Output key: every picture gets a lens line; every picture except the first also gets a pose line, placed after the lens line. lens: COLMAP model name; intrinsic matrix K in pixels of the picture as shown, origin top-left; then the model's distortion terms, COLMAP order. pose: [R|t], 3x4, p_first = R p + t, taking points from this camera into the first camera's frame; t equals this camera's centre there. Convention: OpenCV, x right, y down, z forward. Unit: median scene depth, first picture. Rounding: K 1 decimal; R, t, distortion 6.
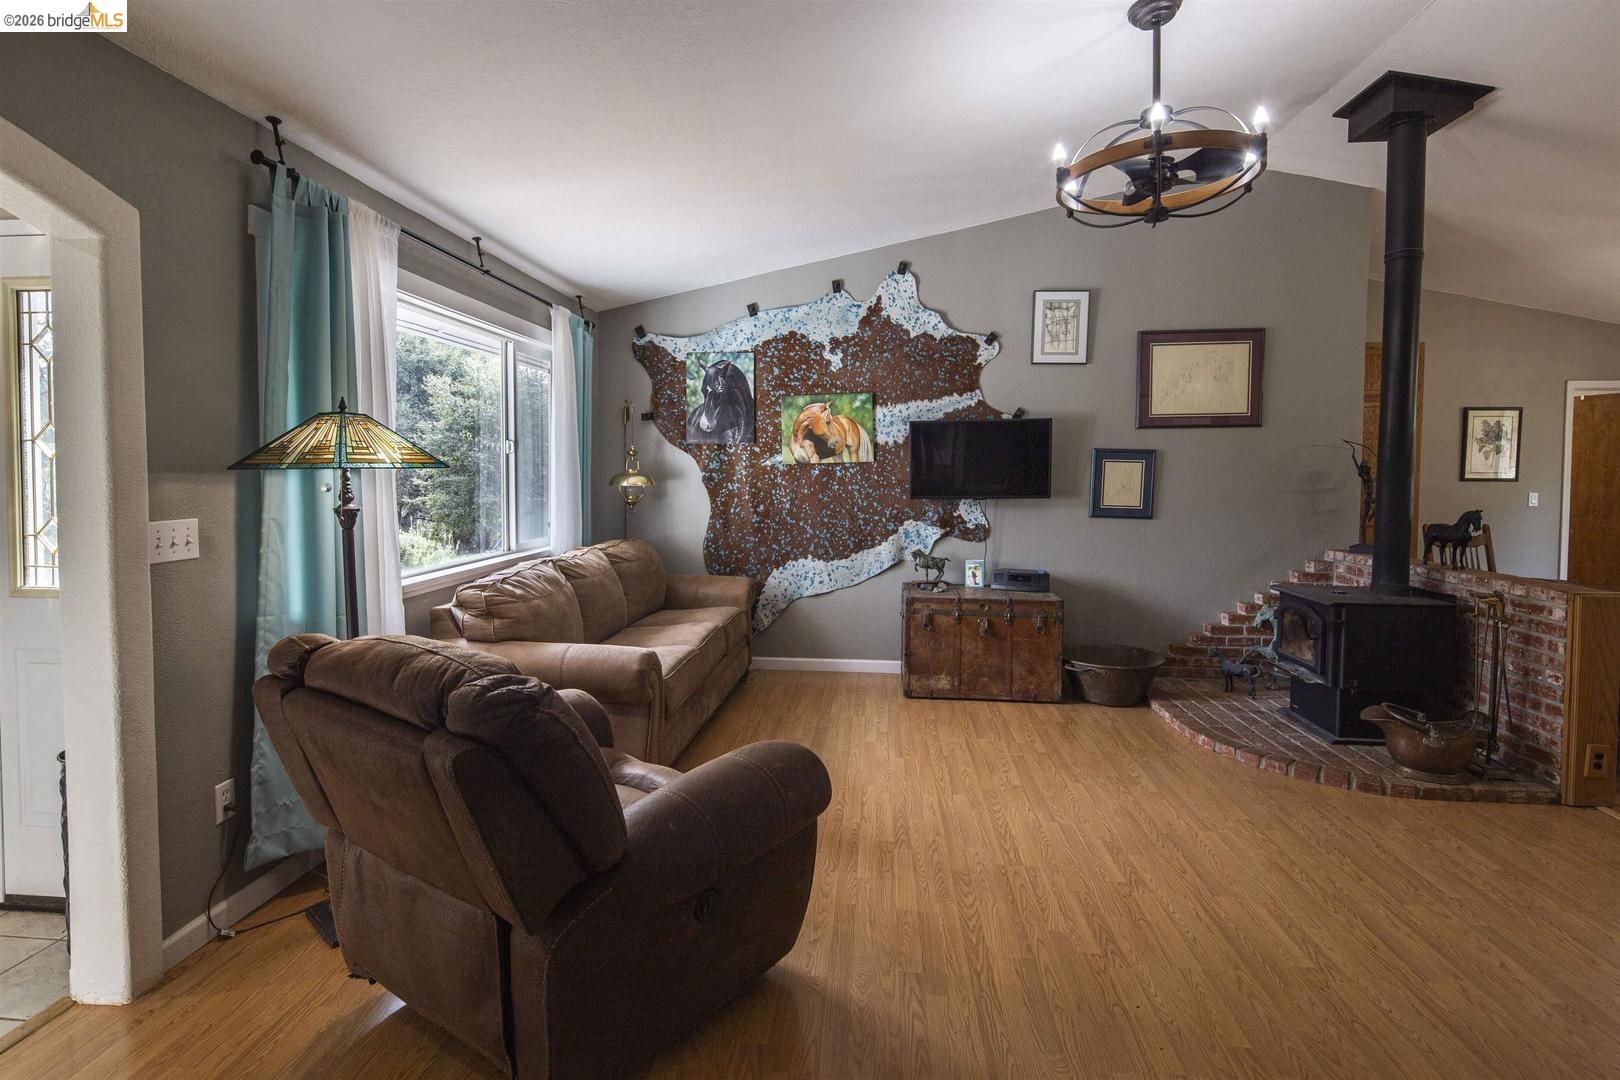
lens RADIAL K [[793.3, 0, 791.9], [0, 793.3, 500.8], [0, 0, 1]] dist [0.005932, -0.003635]
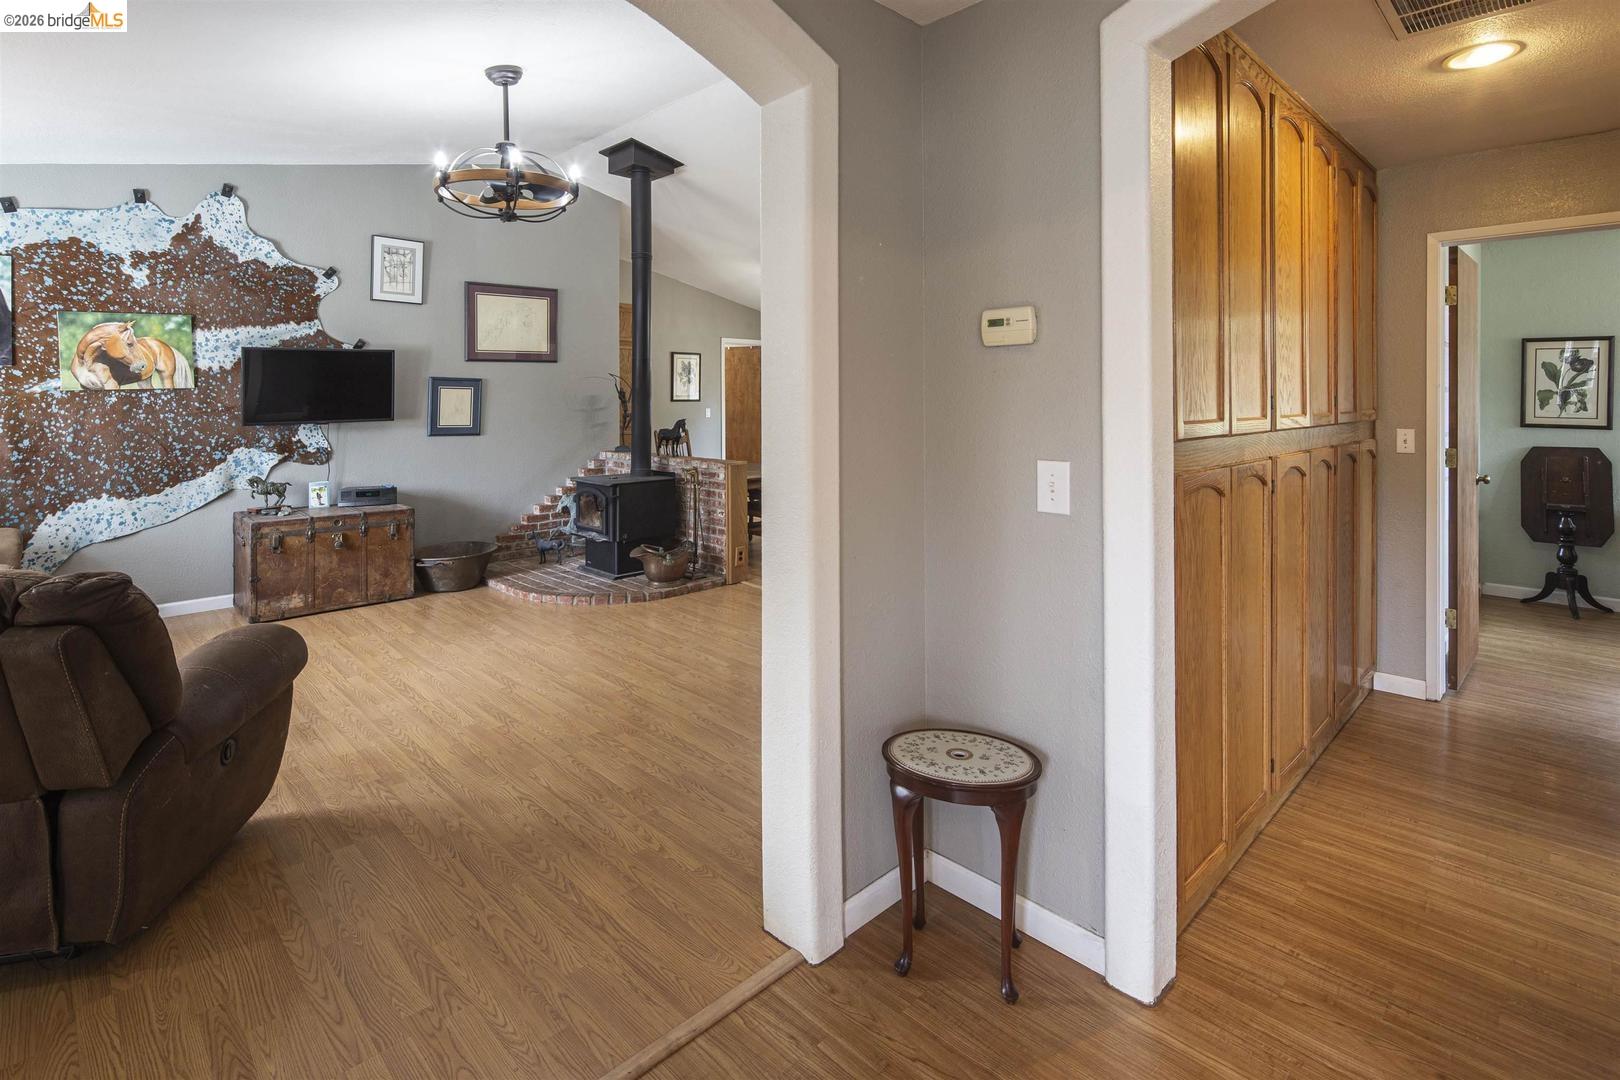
lens RADIAL K [[793.3, 0, 814.8], [0, 793.3, 399.8], [0, 0, 1]] dist [0.005932, -0.003635]
pose [[0.632247, -0.009793, 0.774705, -0.165472], [0.034805, 0.999270, -0.015773, 0.005511], [-0.773984, 0.036936, 0.632126, -0.172503]]
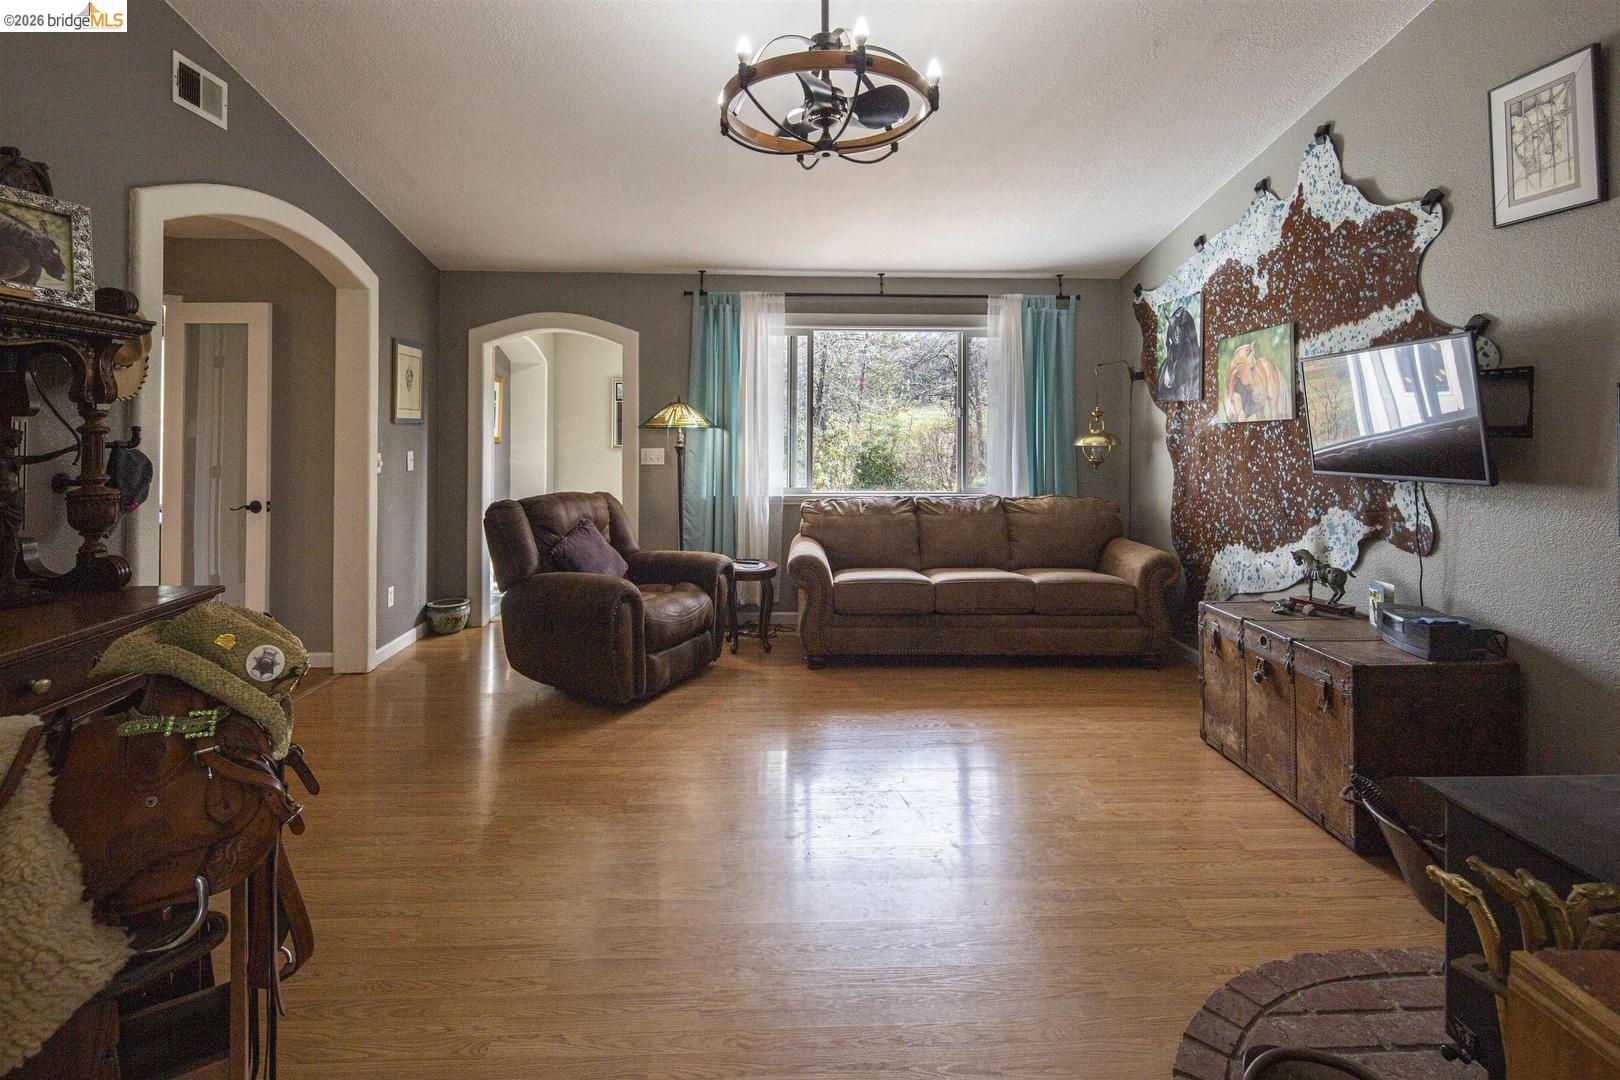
lens RADIAL K [[793.3, 0, 804.6], [0, 793.3, 422.8], [0, 0, 1]] dist [0.005932, -0.003635]
pose [[0.136406, -0.009499, -0.990608, 0.753422], [-0.041656, 0.999015, -0.015316, -0.017285], [0.989777, 0.043354, 0.135875, 0.479816]]
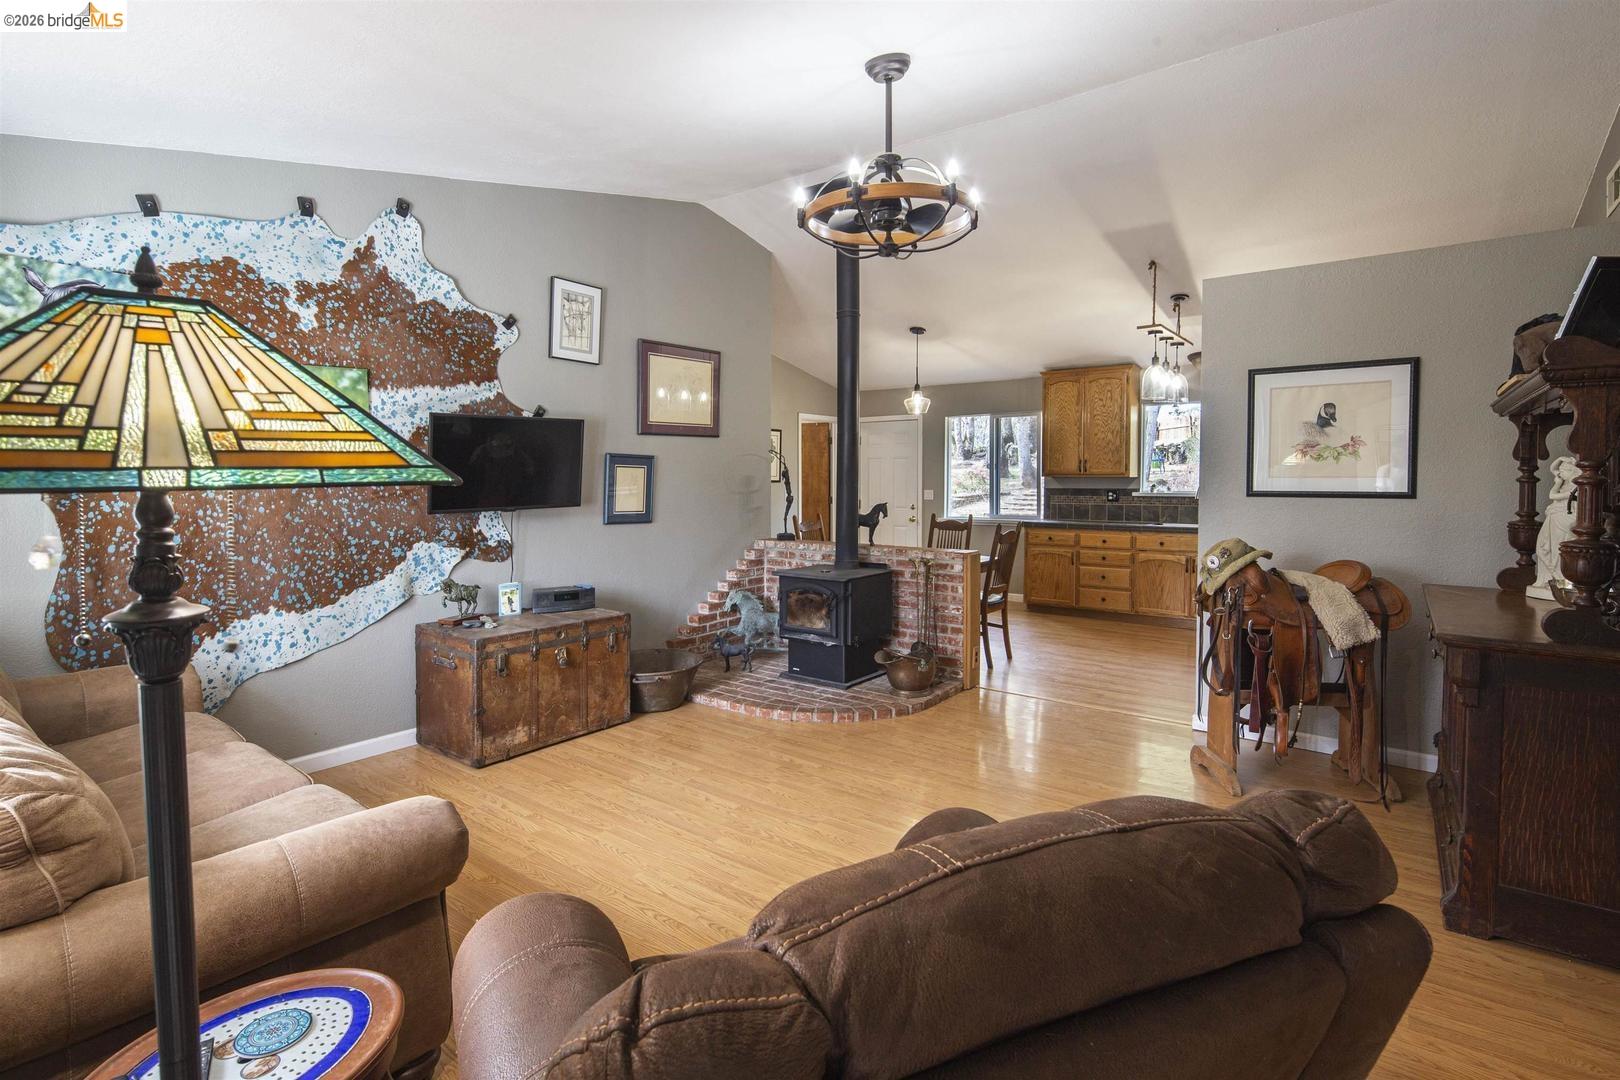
lens RADIAL K [[793.3, 0, 822.8], [0, 793.3, 502.7], [0, 0, 1]] dist [0.005932, -0.003635]
pose [[0.508520, -0.033149, 0.860412, -0.316077], [0.035729, 0.999210, 0.017380, -0.013096], [-0.860309, 0.021904, 0.509303, 0.280847]]
